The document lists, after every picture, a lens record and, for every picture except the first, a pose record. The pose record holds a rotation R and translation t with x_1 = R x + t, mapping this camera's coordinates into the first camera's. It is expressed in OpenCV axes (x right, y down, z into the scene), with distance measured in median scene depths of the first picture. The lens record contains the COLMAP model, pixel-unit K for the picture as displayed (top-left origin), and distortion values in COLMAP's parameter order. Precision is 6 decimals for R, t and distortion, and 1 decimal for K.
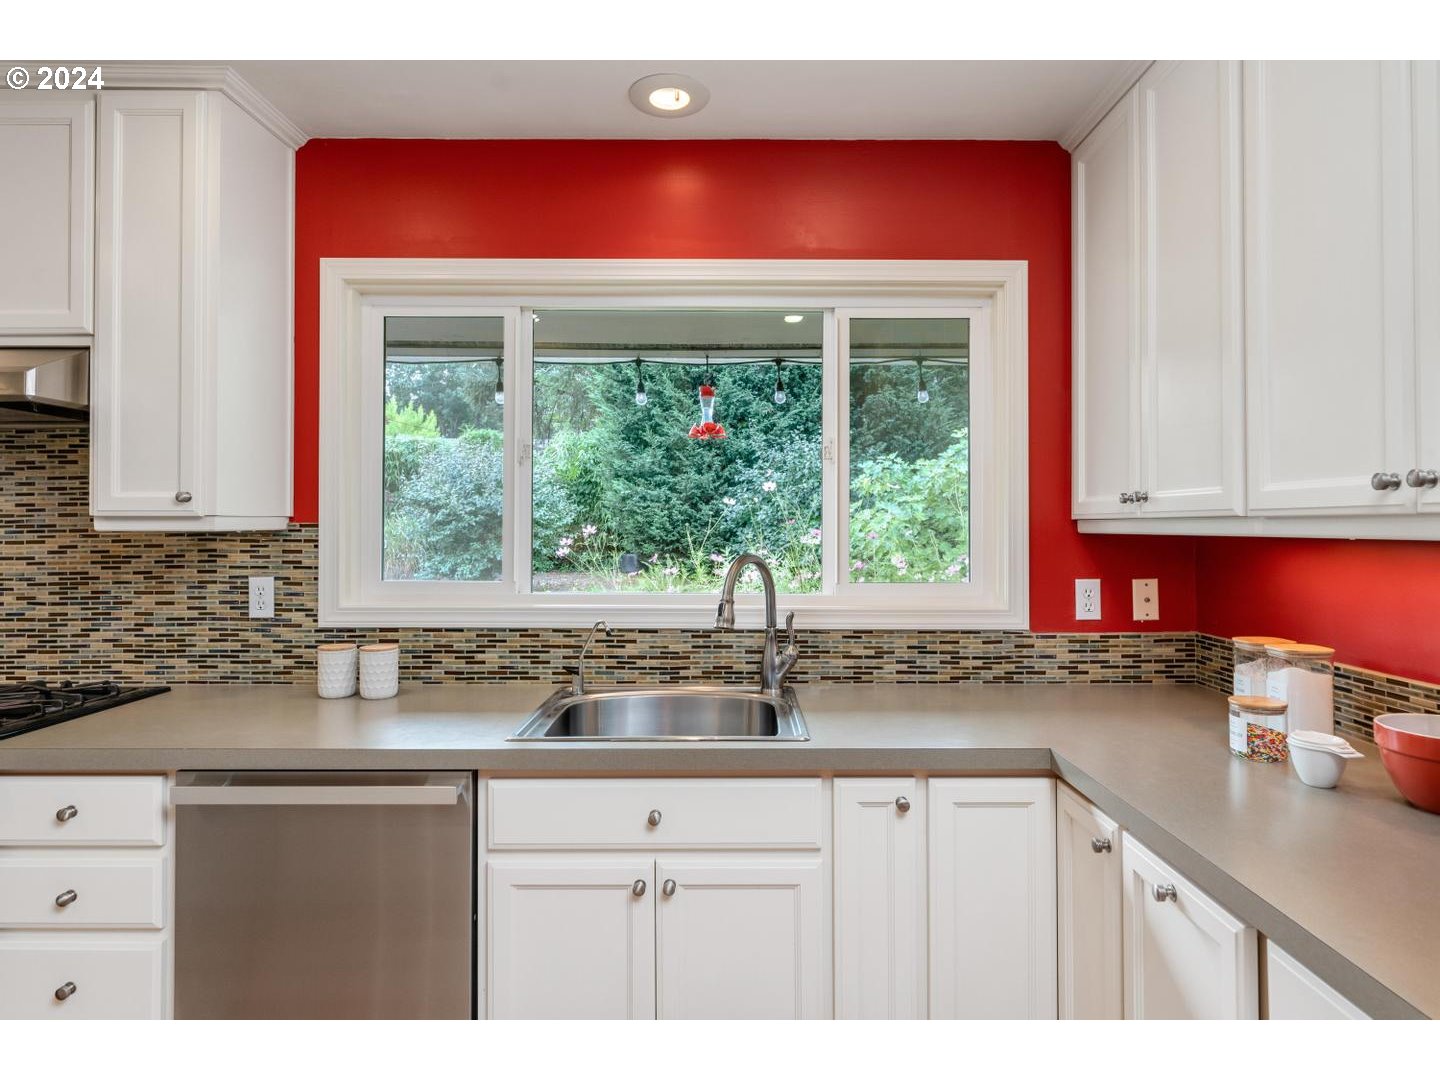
lens RADIAL K [[854.3, 0, 714.1], [0, 854.3, 524.6], [0, 0, 1]] dist [0.000389, 0.000063]
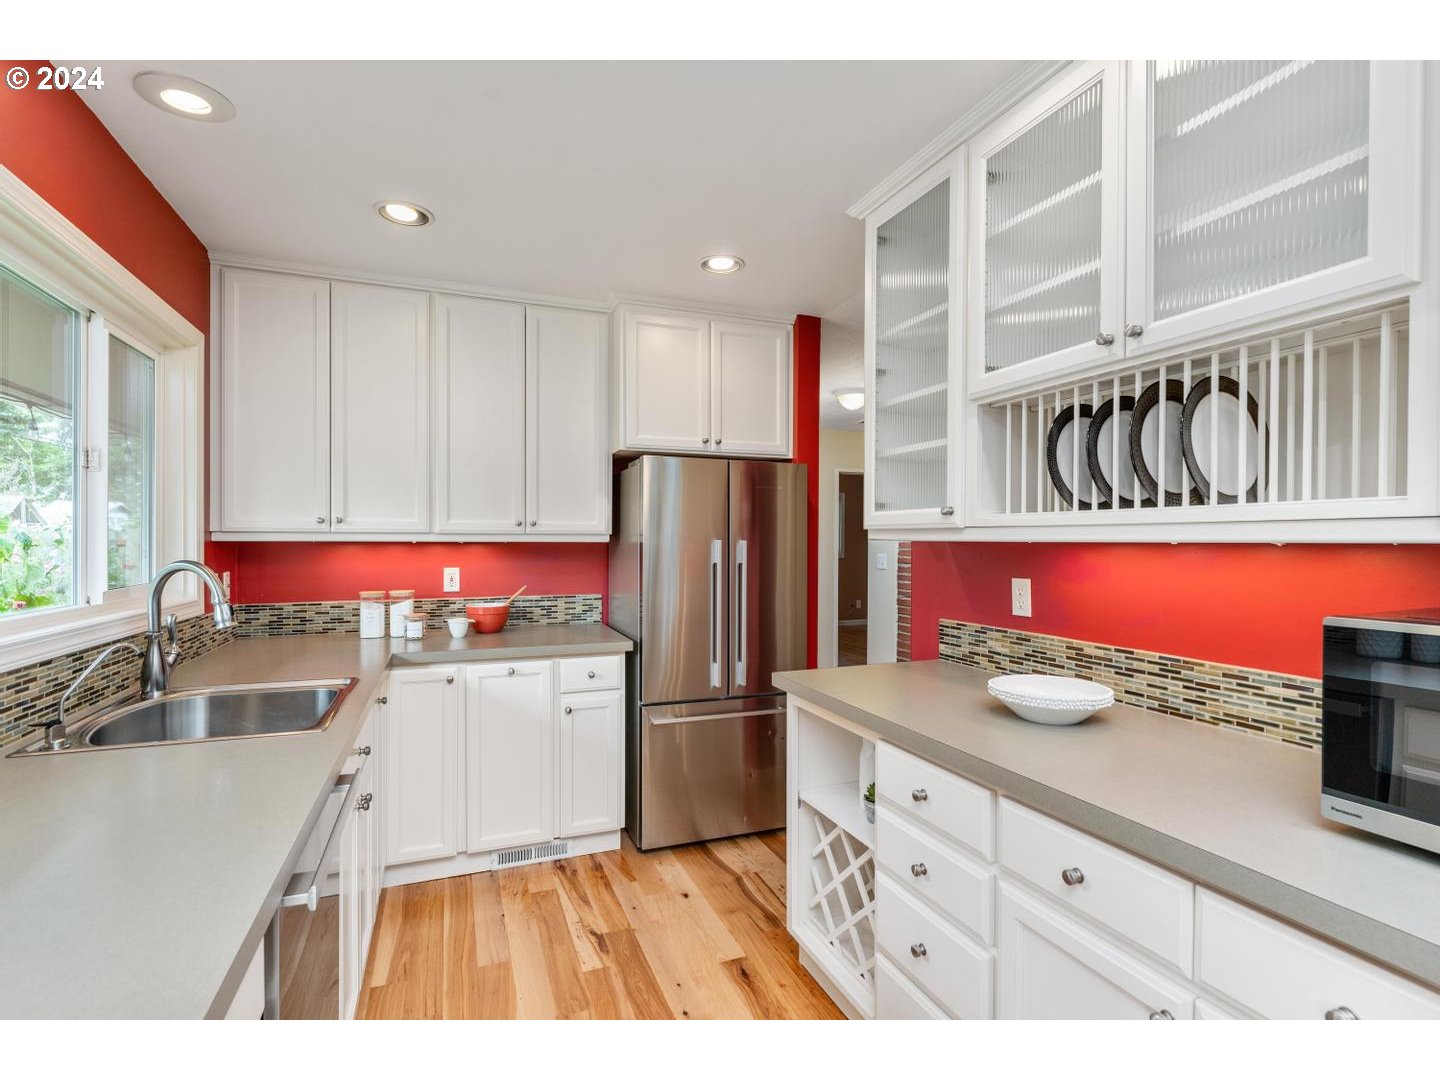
lens RADIAL K [[700.7, 0, 725.1], [0, 700.7, 547.4], [0, 0, 1]] dist [0.002233, 0.000334]
pose [[-0.366110, -0.012543, 0.930487, -0.936312], [-0.007169, 0.999917, 0.010659, 0.002243], [-0.930544, -0.002769, -0.366169, 0.637552]]
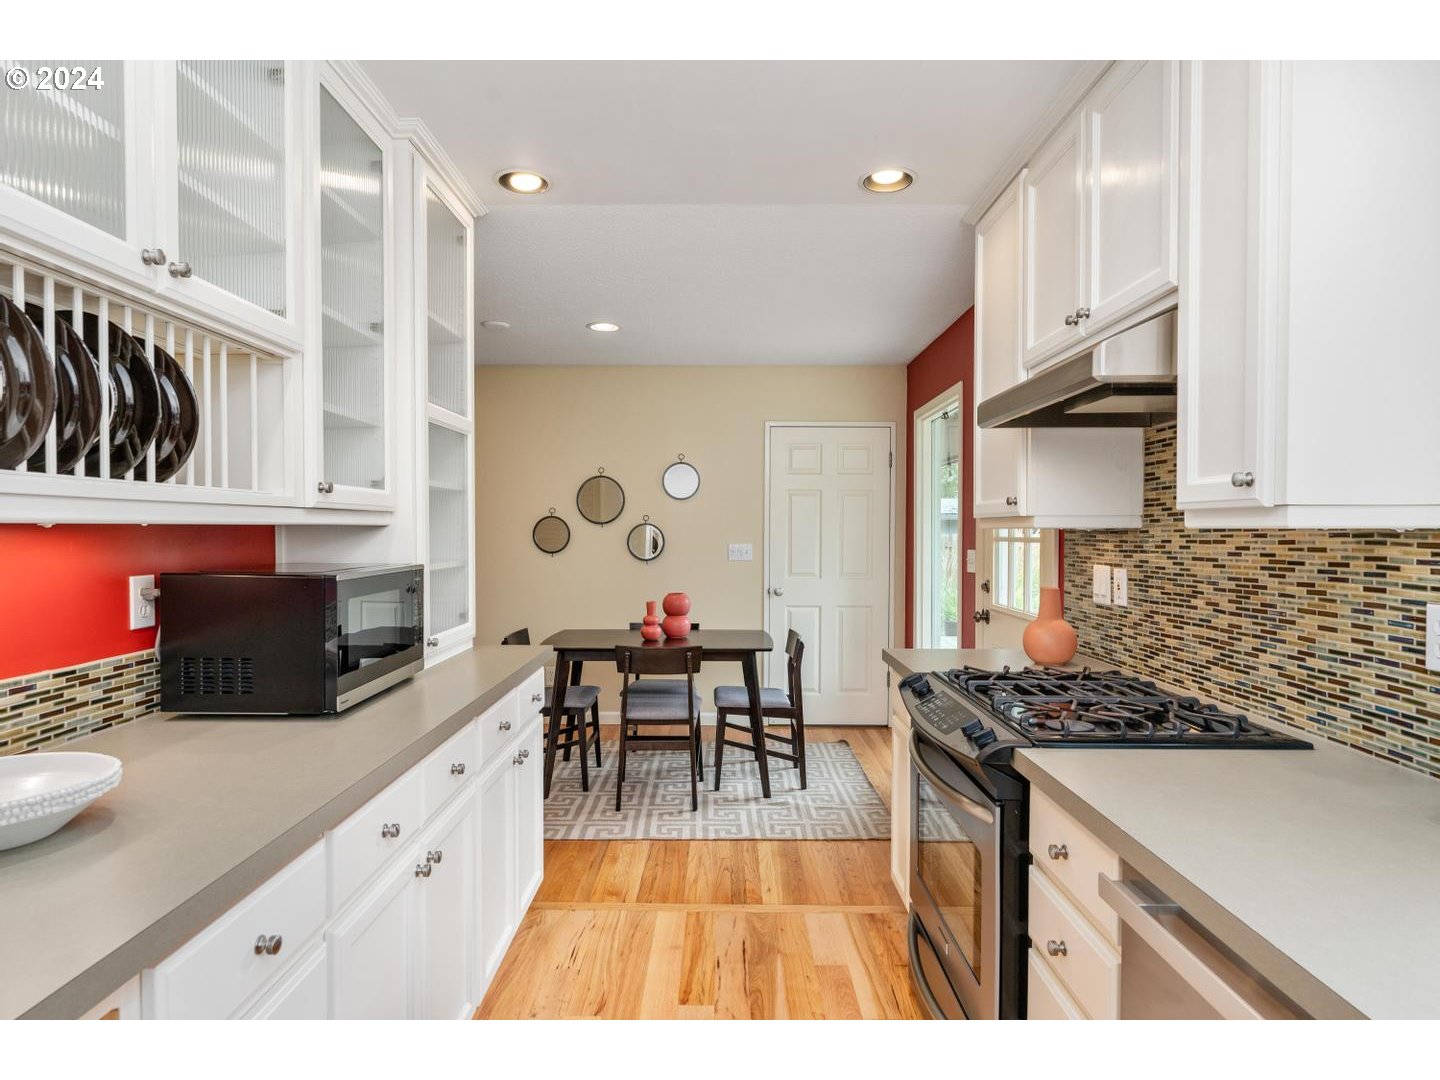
lens RADIAL K [[808.9, 0, 720.0], [0, 808.9, 540.0], [0, 0, 1]] dist [-0.000812, -0.000199]
pose [[0.002285, 0.015126, -0.999883, 0.044266], [0.001240, 0.999885, 0.015129, 0.005265], [0.999997, -0.001275, 0.002266, 0.480251]]
